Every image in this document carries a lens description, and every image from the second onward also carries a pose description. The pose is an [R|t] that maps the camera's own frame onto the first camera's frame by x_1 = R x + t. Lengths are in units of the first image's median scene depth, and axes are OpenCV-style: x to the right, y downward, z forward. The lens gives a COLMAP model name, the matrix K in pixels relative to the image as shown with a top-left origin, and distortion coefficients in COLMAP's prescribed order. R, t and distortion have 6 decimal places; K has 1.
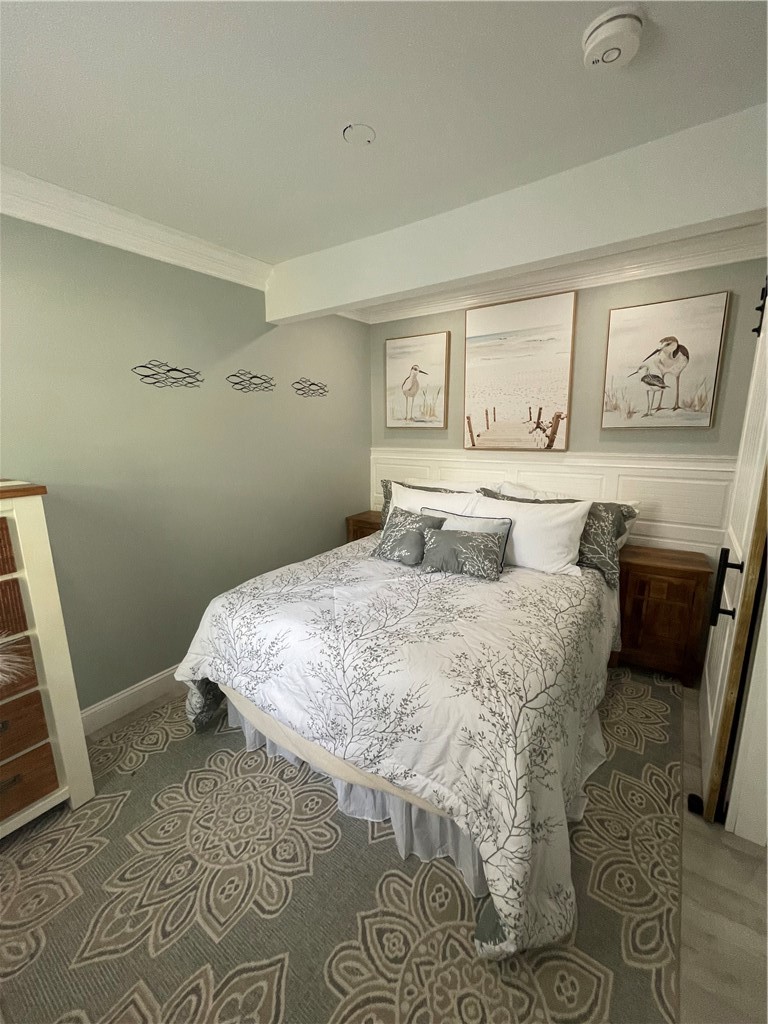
lens RADIAL K [[416.6, 0, 386.2], [0, 416.6, 509.8], [0, 0, 1]] dist [-0.002124, 0.000405]
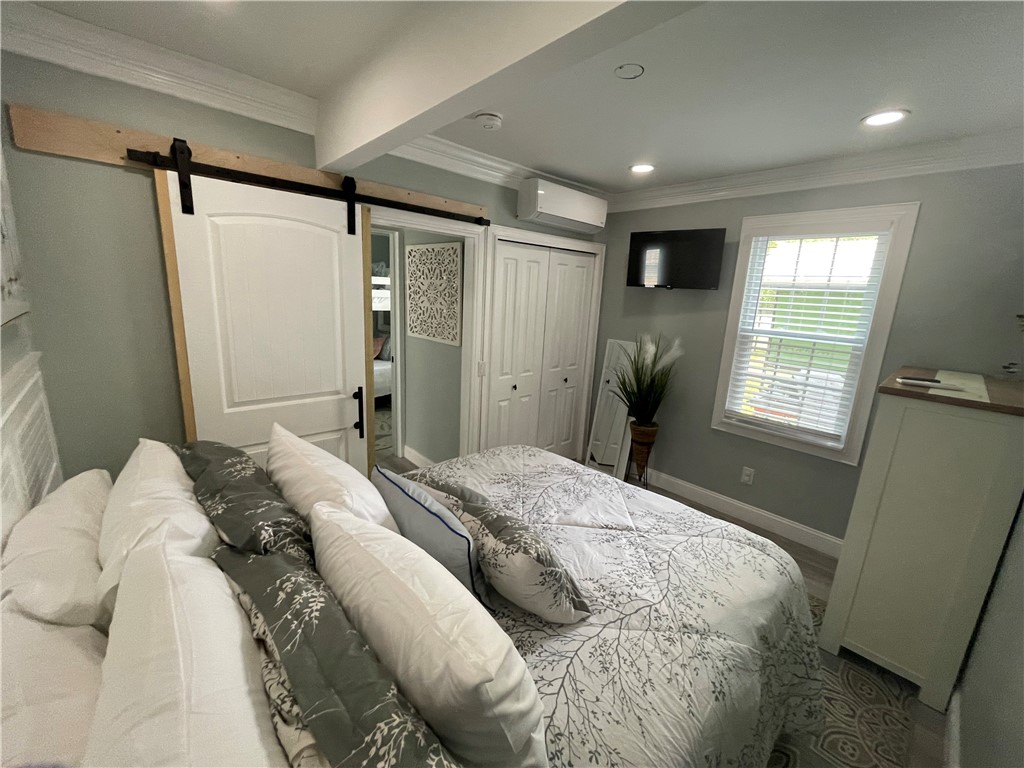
lens RADIAL K [[416.6, 0, 509.3], [0, 416.6, 380.9], [0, 0, 1]] dist [-0.002124, 0.000405]
pose [[-0.974904, -0.082496, 0.206779, -0.025813], [0.006312, 0.918193, 0.396082, -0.322107], [-0.222538, 0.387447, -0.894629, 1.353779]]
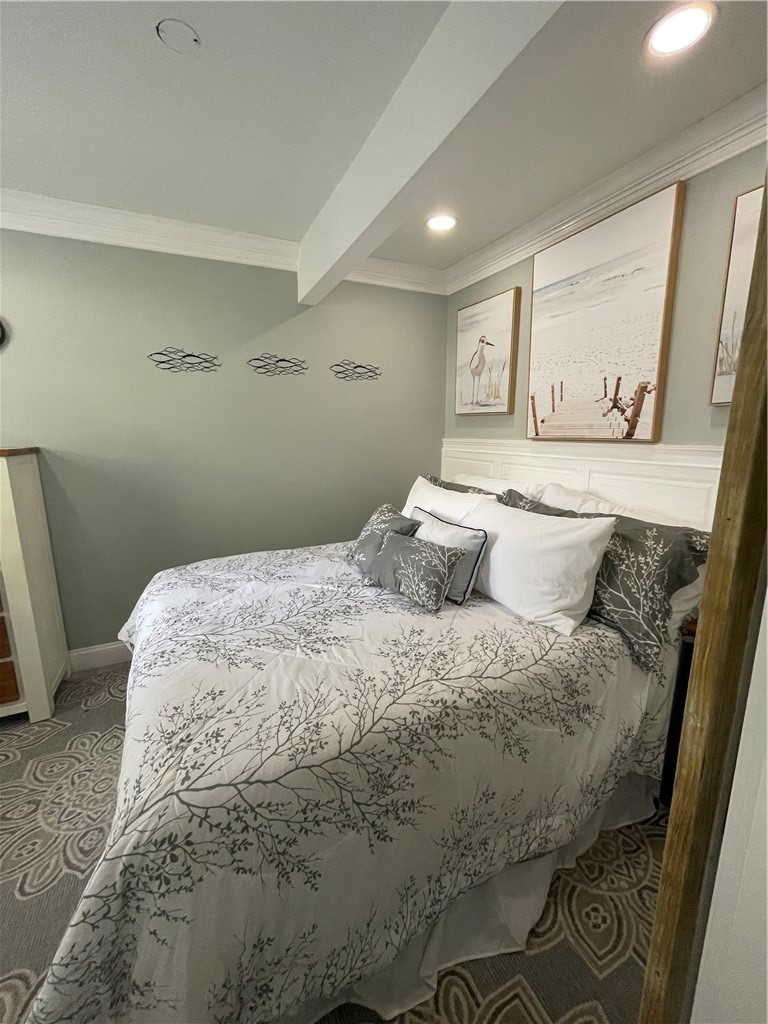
lens RADIAL K [[416.6, 0, 386.2], [0, 416.6, 509.8], [0, 0, 1]] dist [-0.002124, 0.000405]
pose [[0.874456, 0.097442, -0.475218, 0.439211], [-0.099564, 0.994814, 0.020773, -0.011412], [0.474777, 0.029149, 0.879623, 0.277659]]
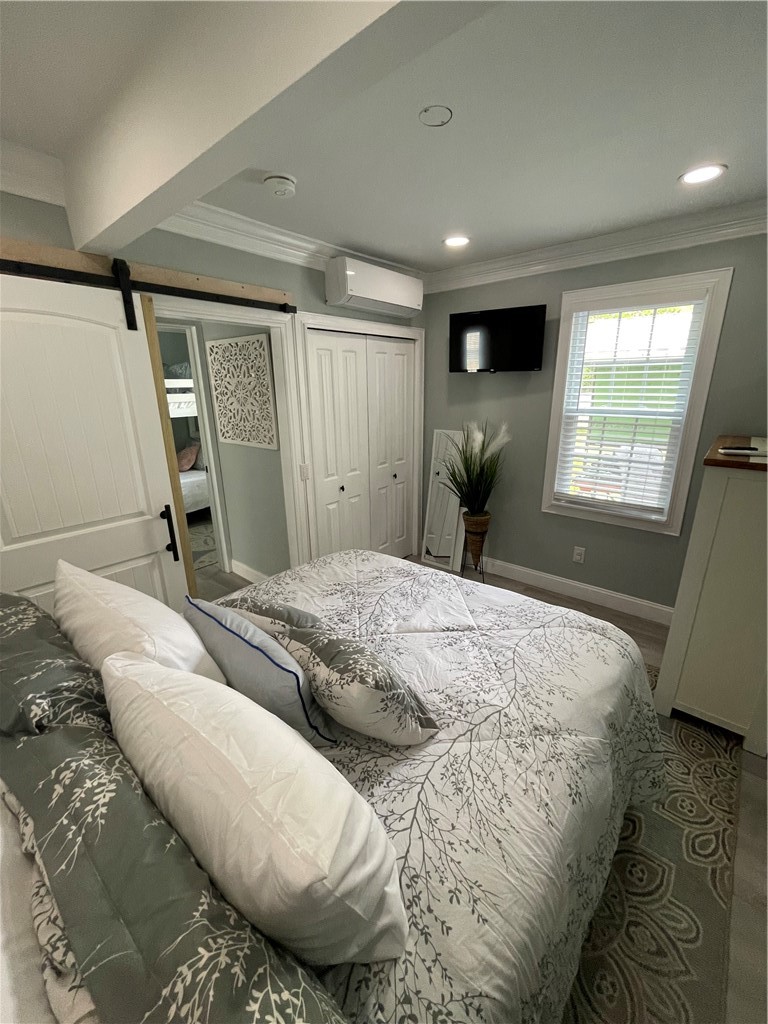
lens RADIAL K [[416.6, 0, 386.2], [0, 416.6, 509.8], [0, 0, 1]] dist [-0.002124, 0.000405]
pose [[-0.995174, -0.005641, 0.097961, -0.026360], [0.041291, 0.881576, 0.470234, -0.307753], [-0.089013, 0.472009, -0.877088, 1.295593]]
